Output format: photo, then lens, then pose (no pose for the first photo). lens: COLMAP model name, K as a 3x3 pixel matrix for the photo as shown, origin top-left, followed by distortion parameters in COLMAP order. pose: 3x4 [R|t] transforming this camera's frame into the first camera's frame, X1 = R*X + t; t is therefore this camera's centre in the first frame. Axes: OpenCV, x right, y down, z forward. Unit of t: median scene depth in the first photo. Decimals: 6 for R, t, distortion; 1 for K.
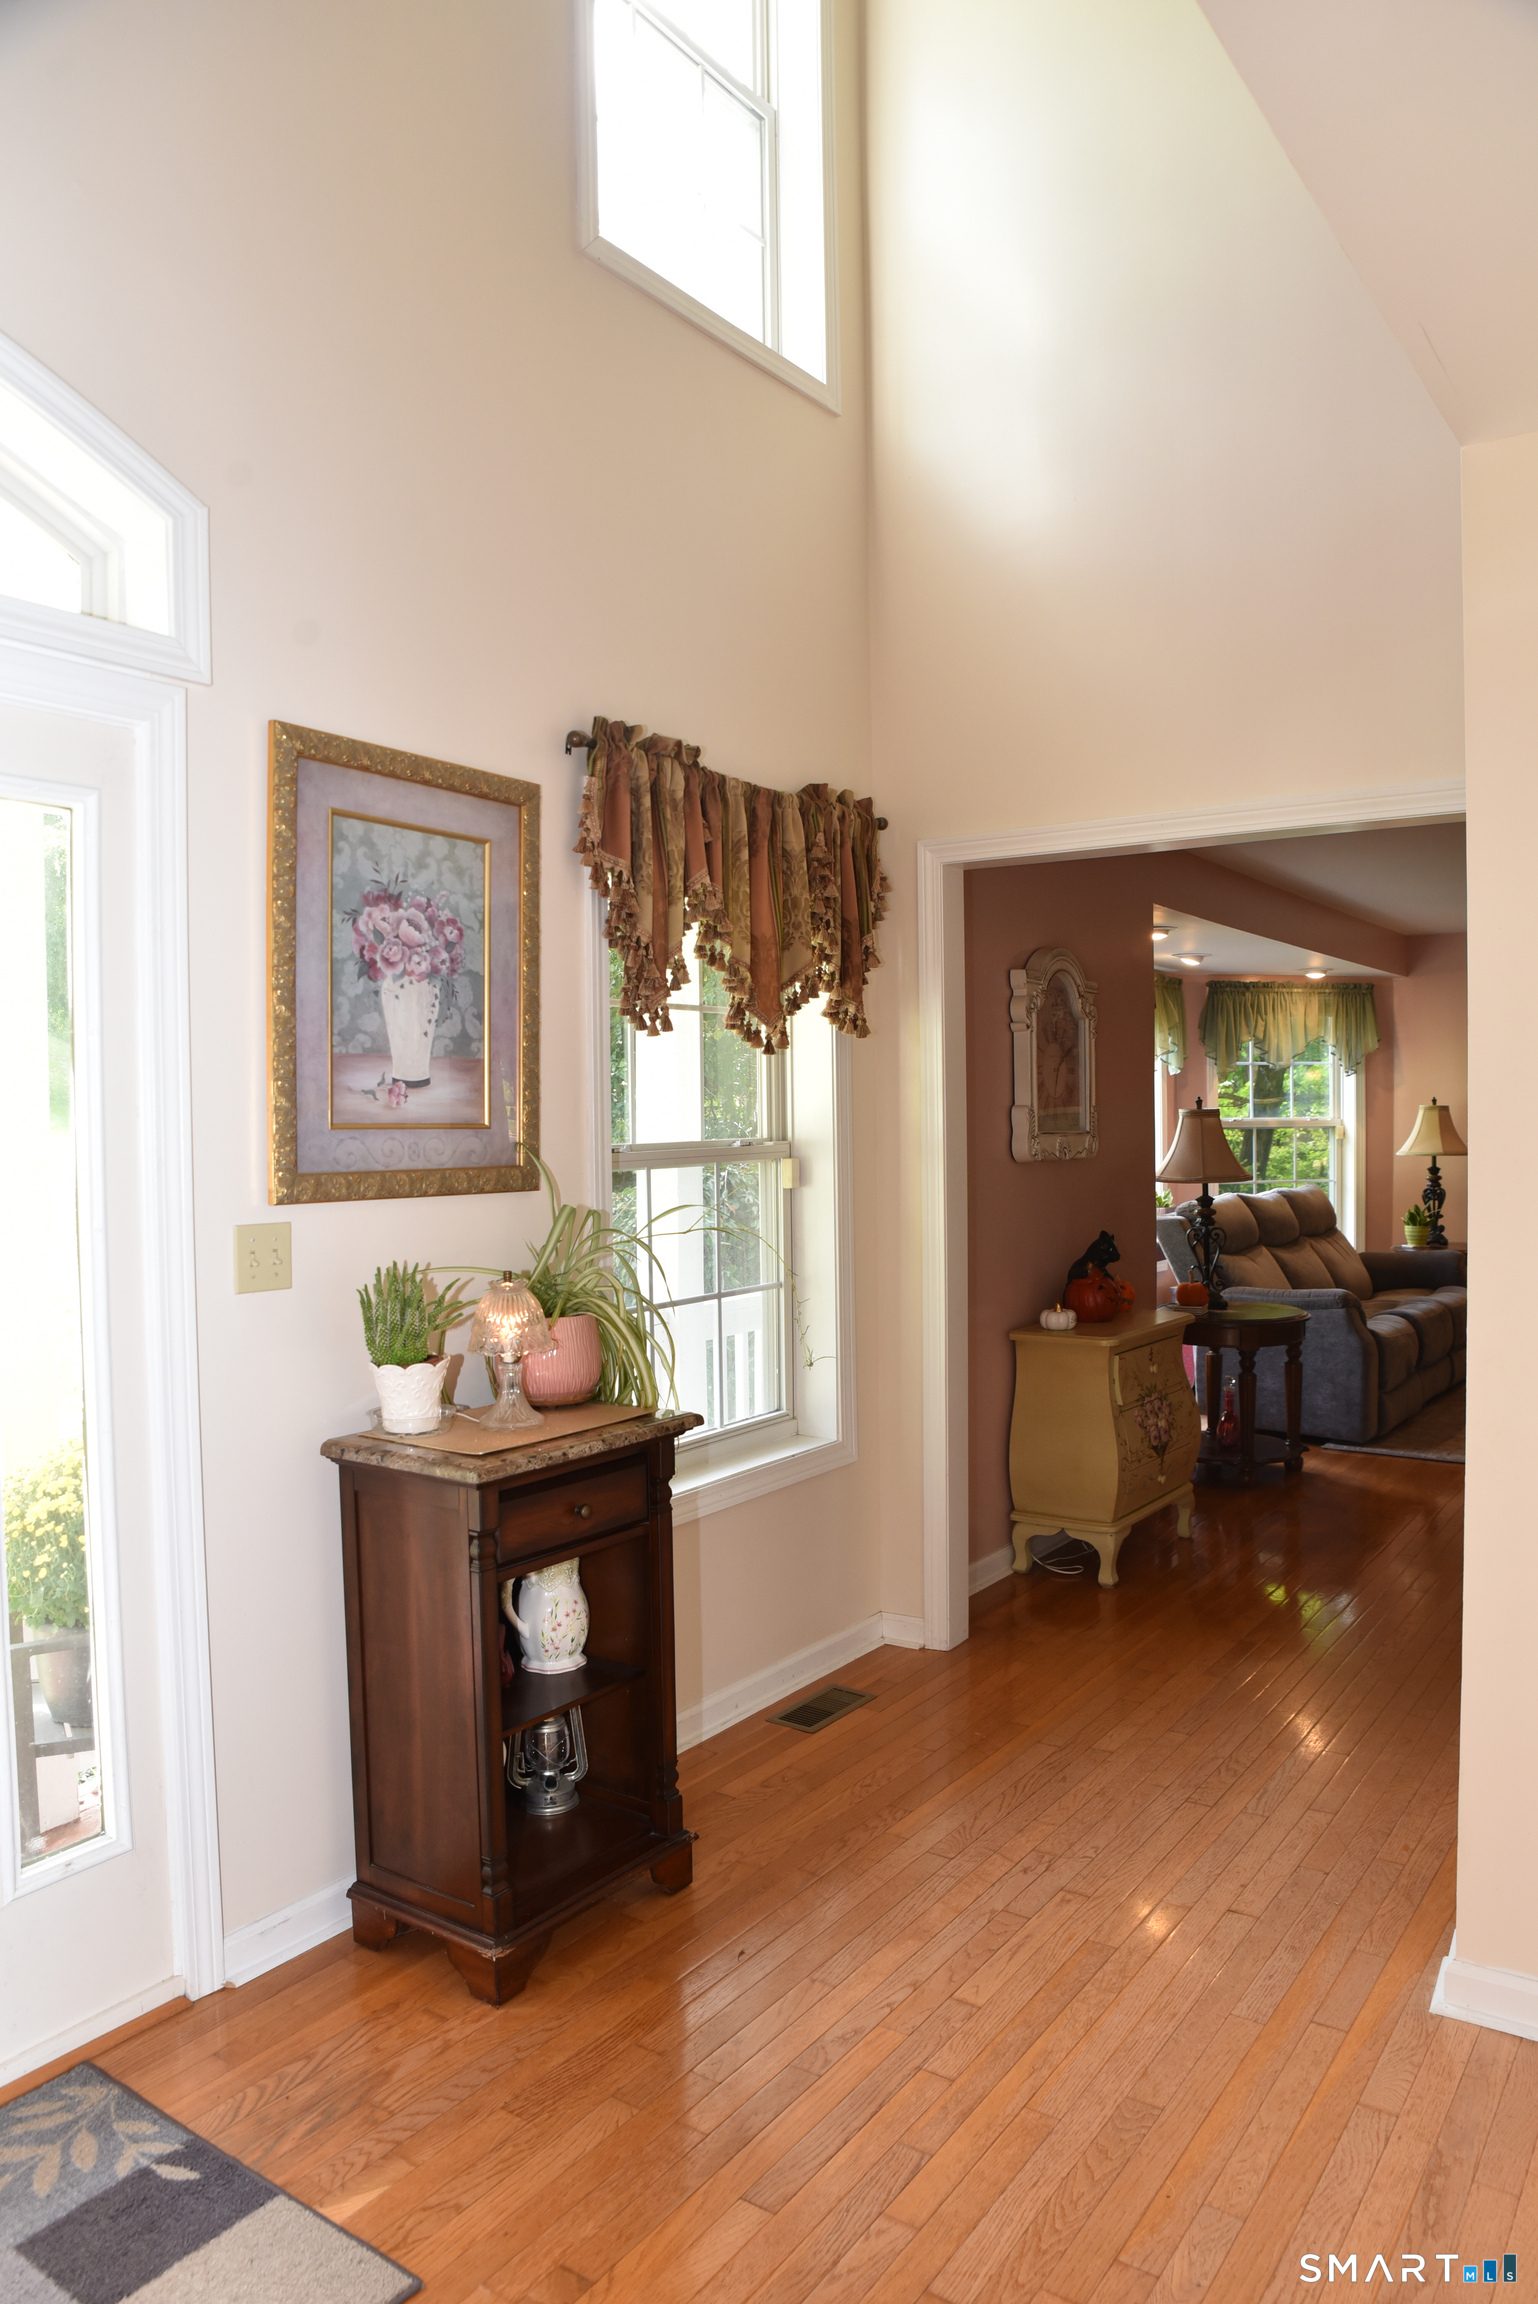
lens RADIAL K [[1663.0, 0, 851.8], [0, 1663.0, 1165.1], [0, 0, 1]] dist [-0.141303, 0.099446]
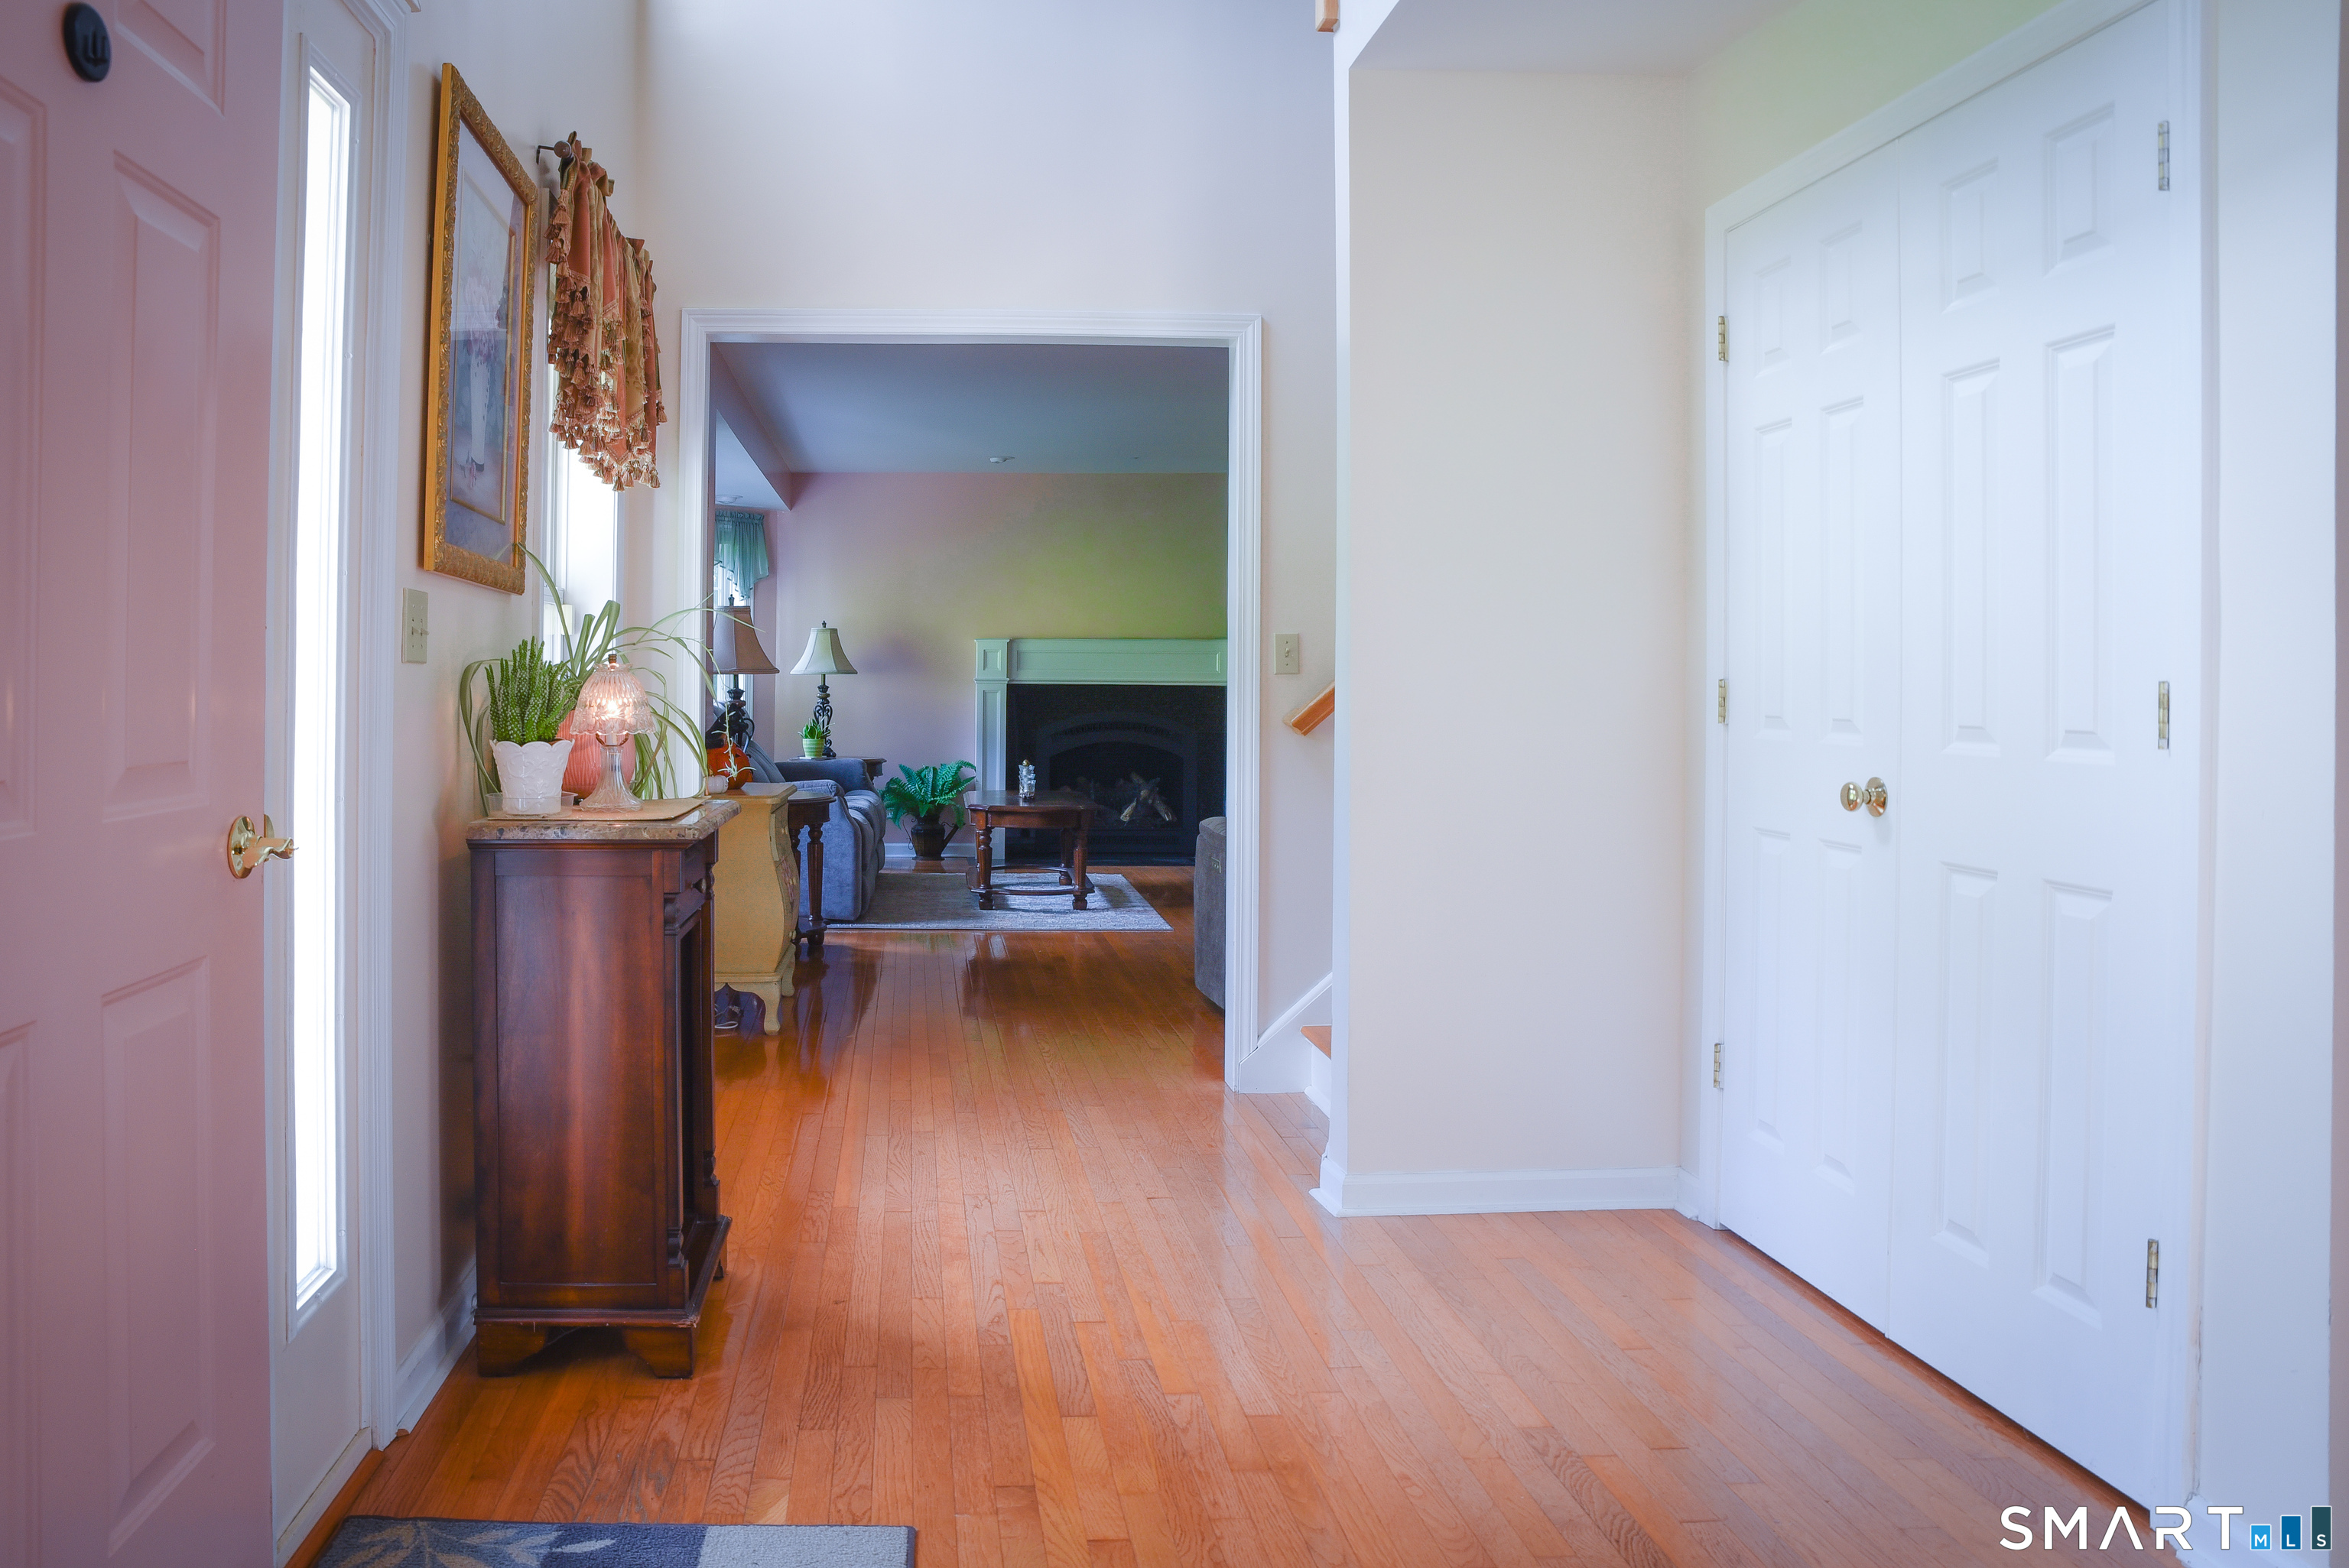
lens RADIAL K [[1695.3, 0, 1170.3], [0, 1695.3, 675.9], [0, 0, 1]] dist [-0.141303, 0.099446]
pose [[0.761060, 0.014372, 0.648523, -0.605895], [0.011175, 0.999316, -0.035260, 0.115468], [-0.648586, 0.034083, 0.760378, 0.009733]]
